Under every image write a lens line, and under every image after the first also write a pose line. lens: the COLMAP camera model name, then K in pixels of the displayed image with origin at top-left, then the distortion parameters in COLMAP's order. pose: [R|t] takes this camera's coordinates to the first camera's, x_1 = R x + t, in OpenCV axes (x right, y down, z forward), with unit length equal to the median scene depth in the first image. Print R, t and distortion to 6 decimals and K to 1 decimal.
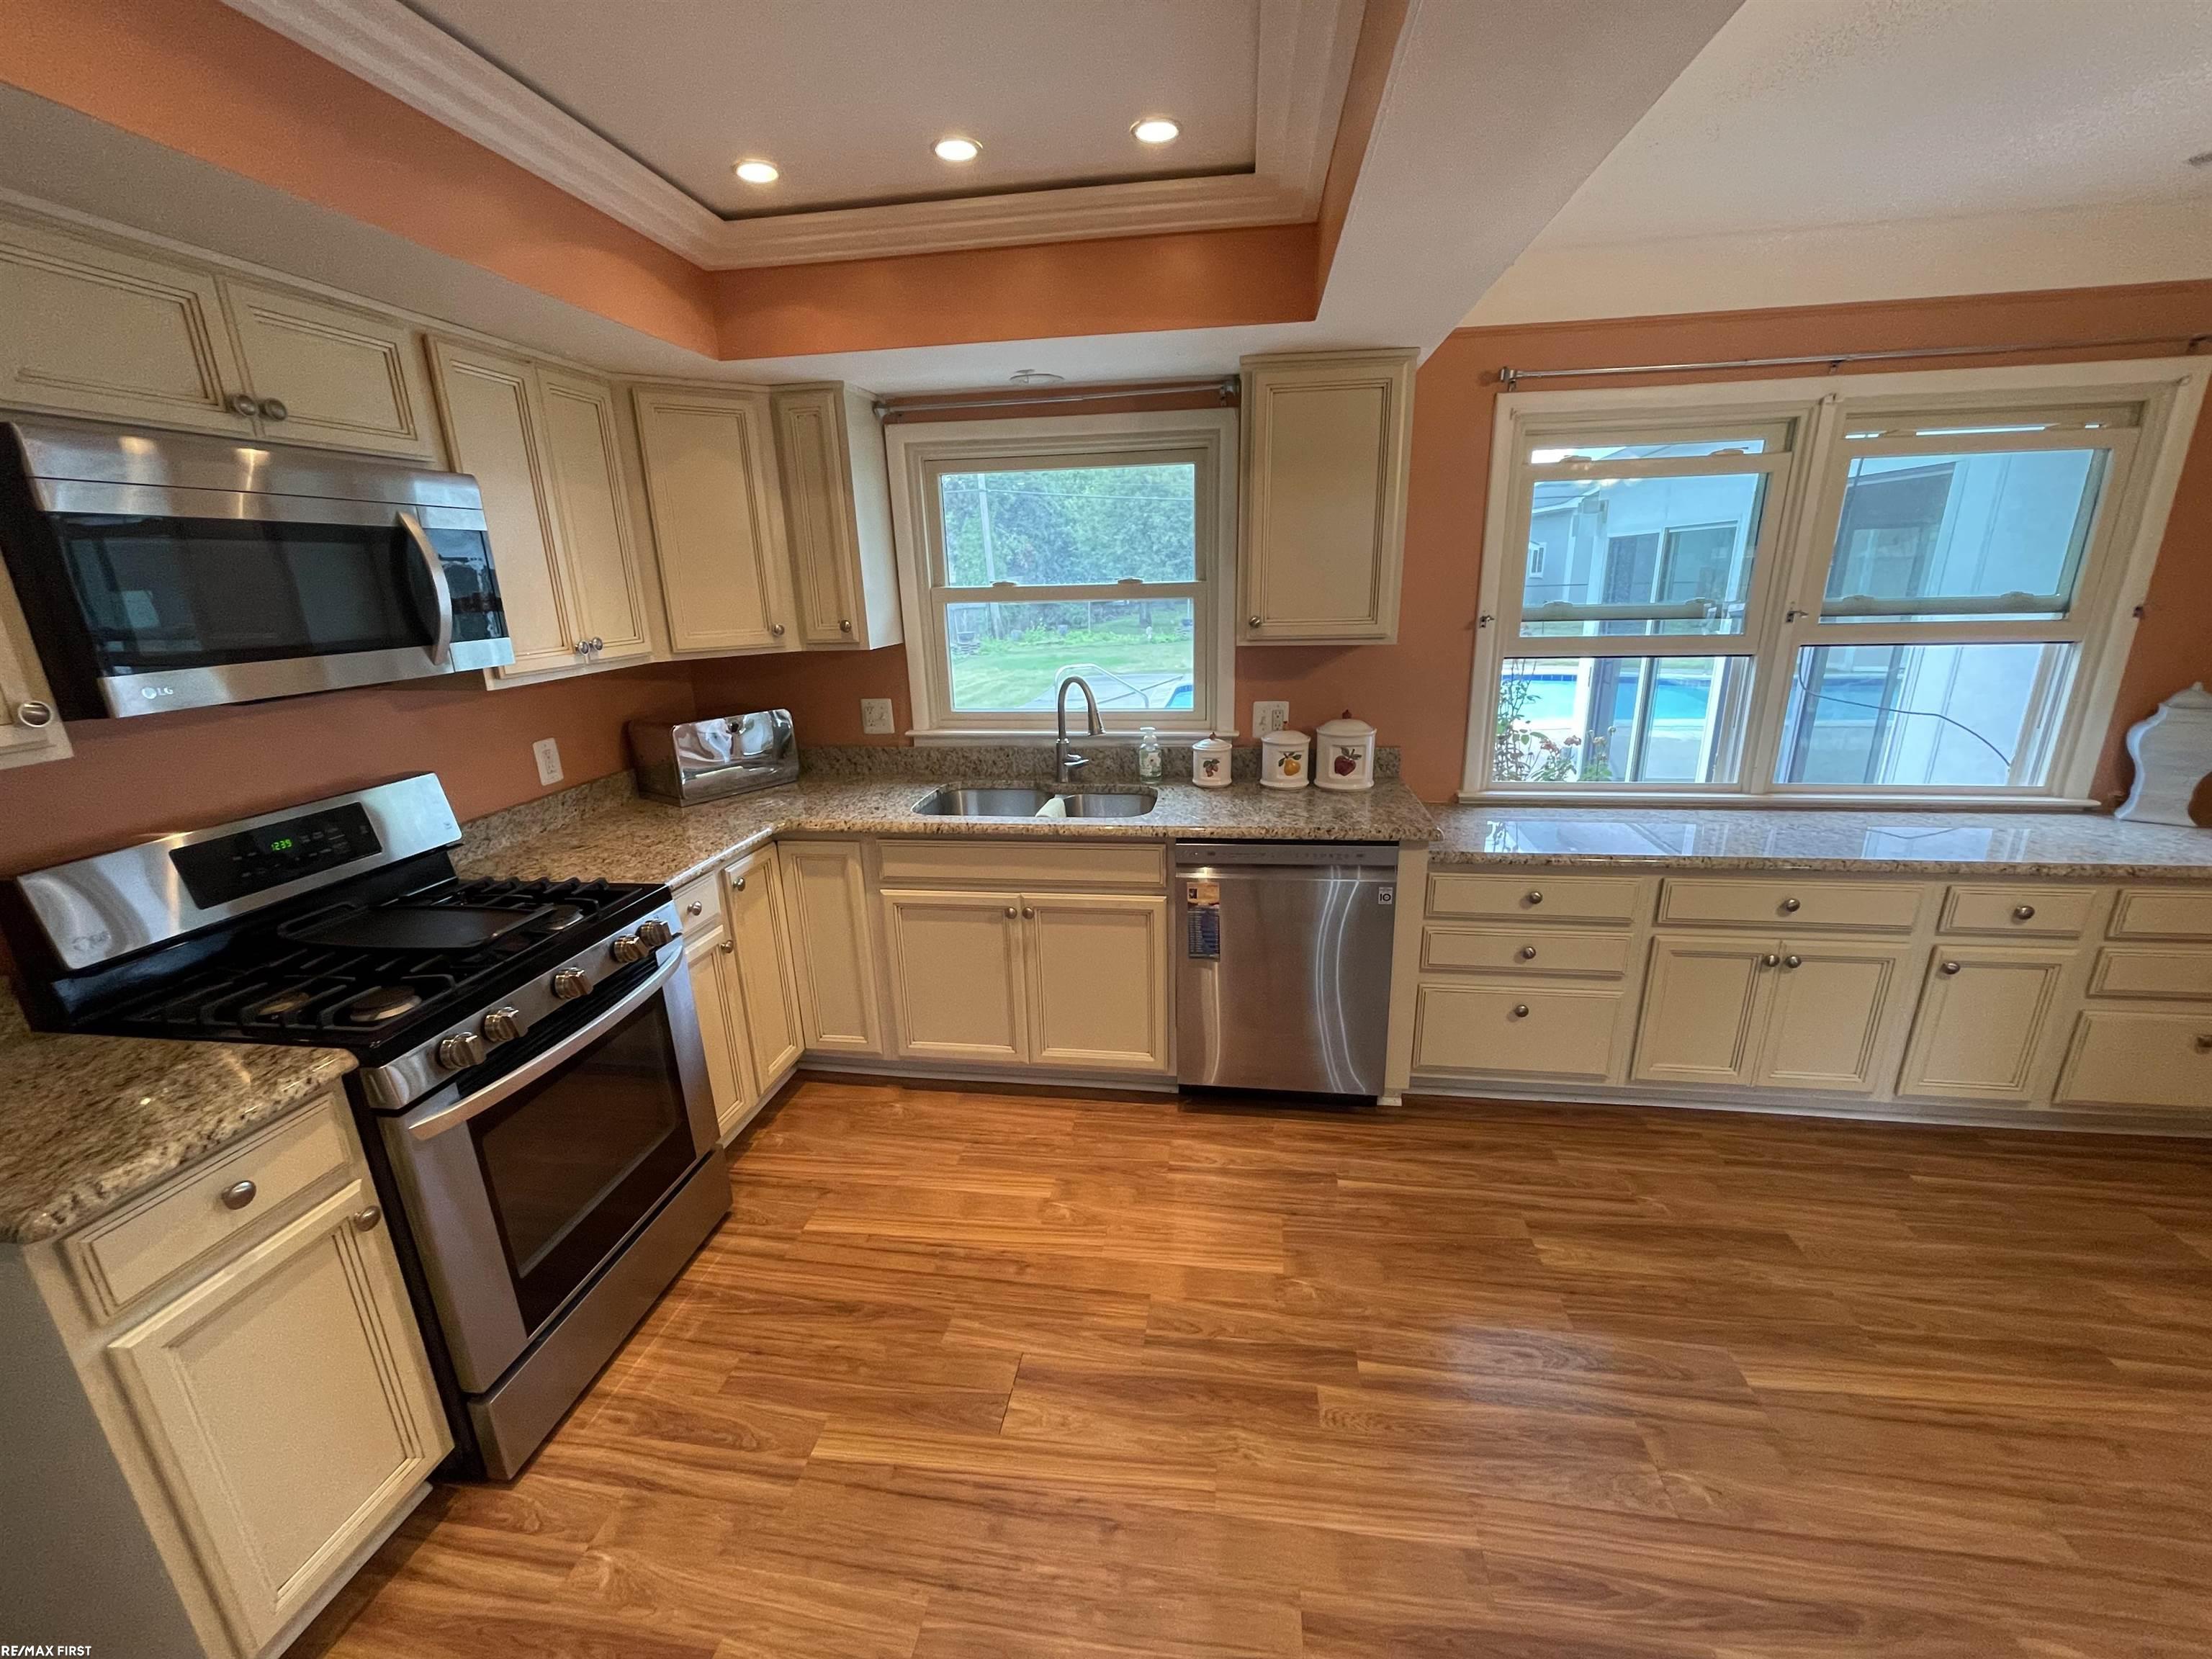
lens RADIAL K [[888.9, 0, 1109.4], [0, 888.9, 833.8], [0, 0, 1]] dist [-0.001844, 0.000313]
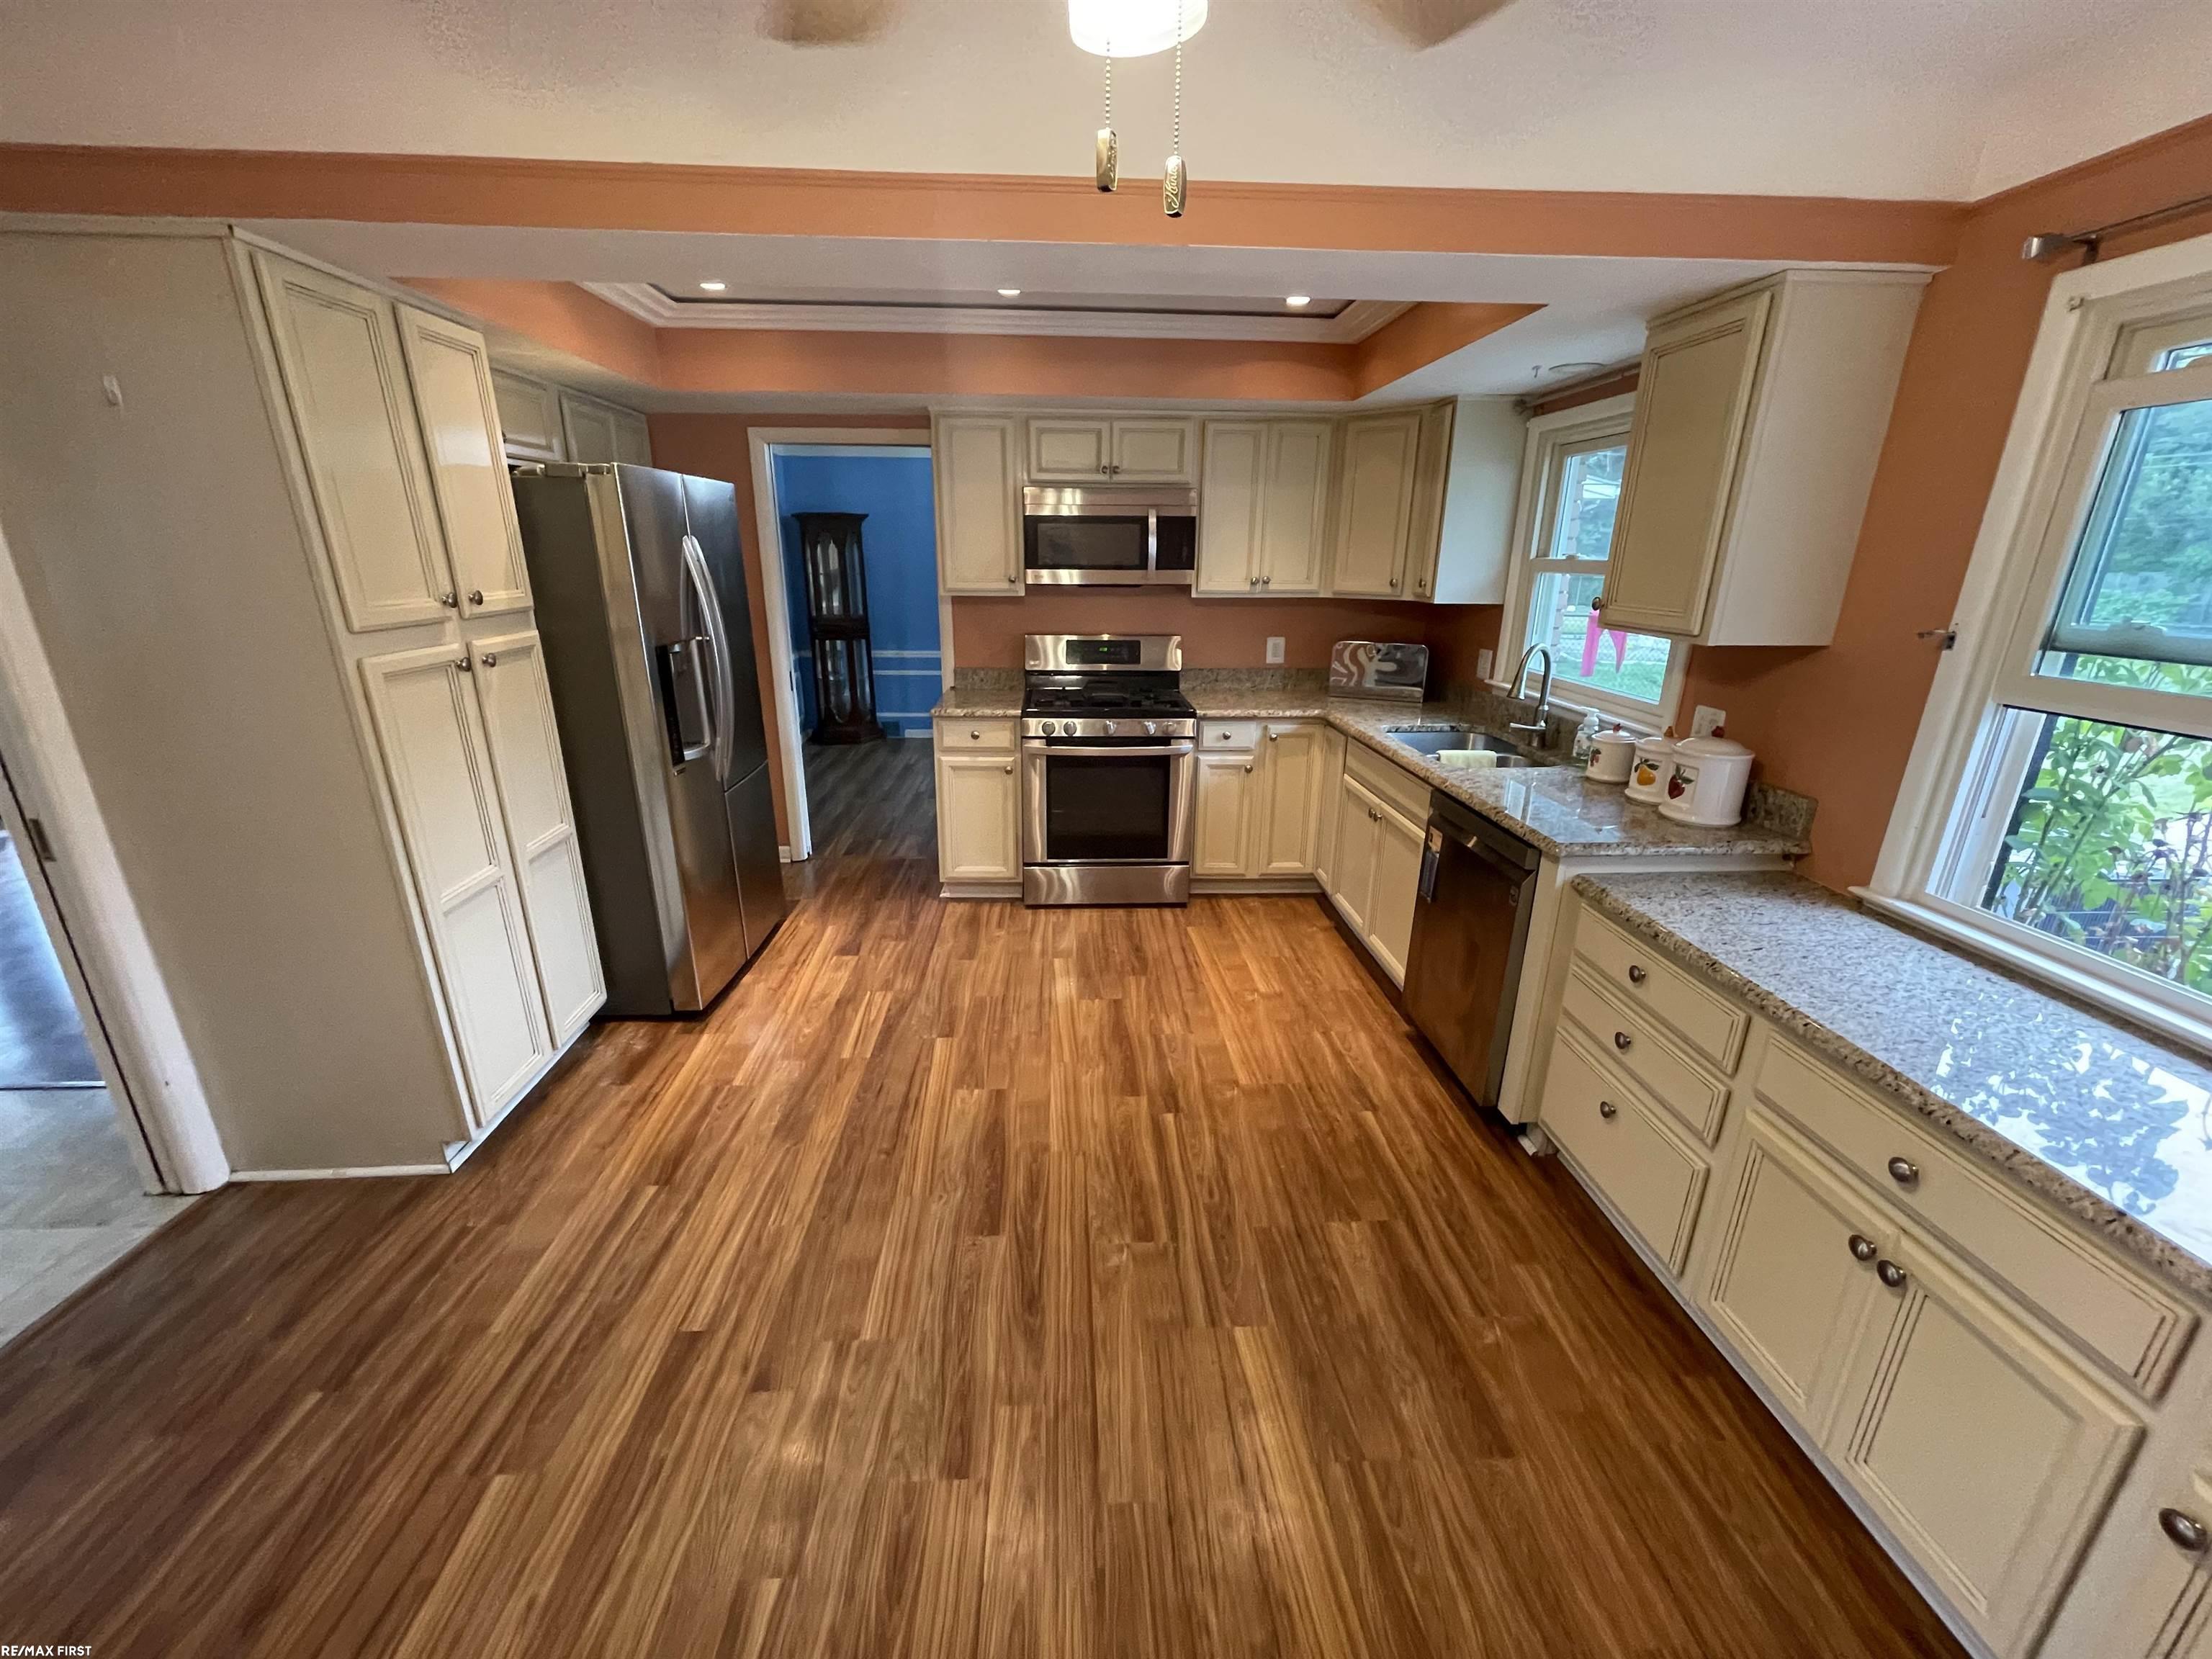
lens RADIAL K [[888.9, 0, 1110.3], [0, 888.9, 838.3], [0, 0, 1]] dist [-0.001844, 0.000313]
pose [[0.204121, 0.325437, -0.923269, 1.088476], [-0.292712, 0.920268, 0.259665, -0.108071], [0.934160, 0.217248, 0.283106, 0.322496]]
